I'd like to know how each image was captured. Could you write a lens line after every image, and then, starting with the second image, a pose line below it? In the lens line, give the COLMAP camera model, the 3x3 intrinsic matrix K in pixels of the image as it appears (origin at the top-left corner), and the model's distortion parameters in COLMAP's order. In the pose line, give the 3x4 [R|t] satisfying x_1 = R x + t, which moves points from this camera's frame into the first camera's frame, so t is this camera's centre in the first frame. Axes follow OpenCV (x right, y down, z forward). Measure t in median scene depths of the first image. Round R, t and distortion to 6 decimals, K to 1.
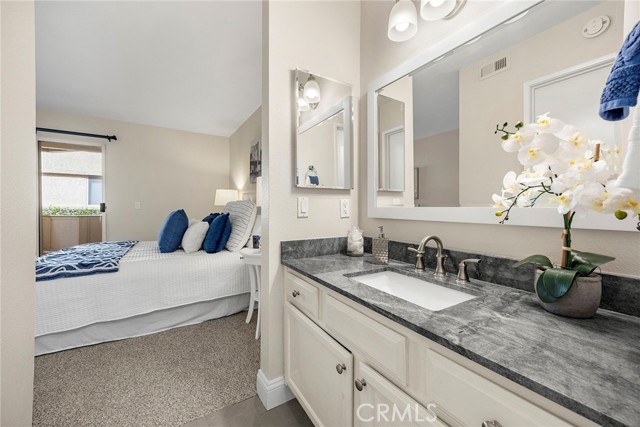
lens RADIAL K [[260.3, 0, 320.0], [0, 260.3, 213.5], [0, 0, 1]] dist [0.000907, 0.000089]
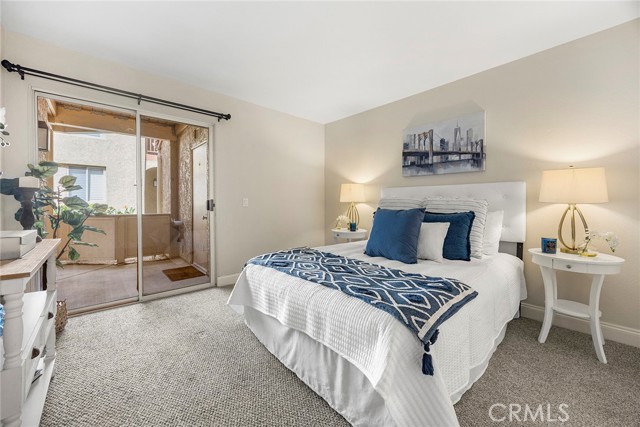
lens RADIAL K [[260.3, 0, 320.0], [0, 260.3, 213.5], [0, 0, 1]] dist [0.000907, 0.000089]
pose [[0.985417, -0.008833, 0.169930, -0.650426], [0.006148, 0.999848, 0.016316, -0.008857], [-0.170048, -0.015033, 0.985321, 0.171539]]
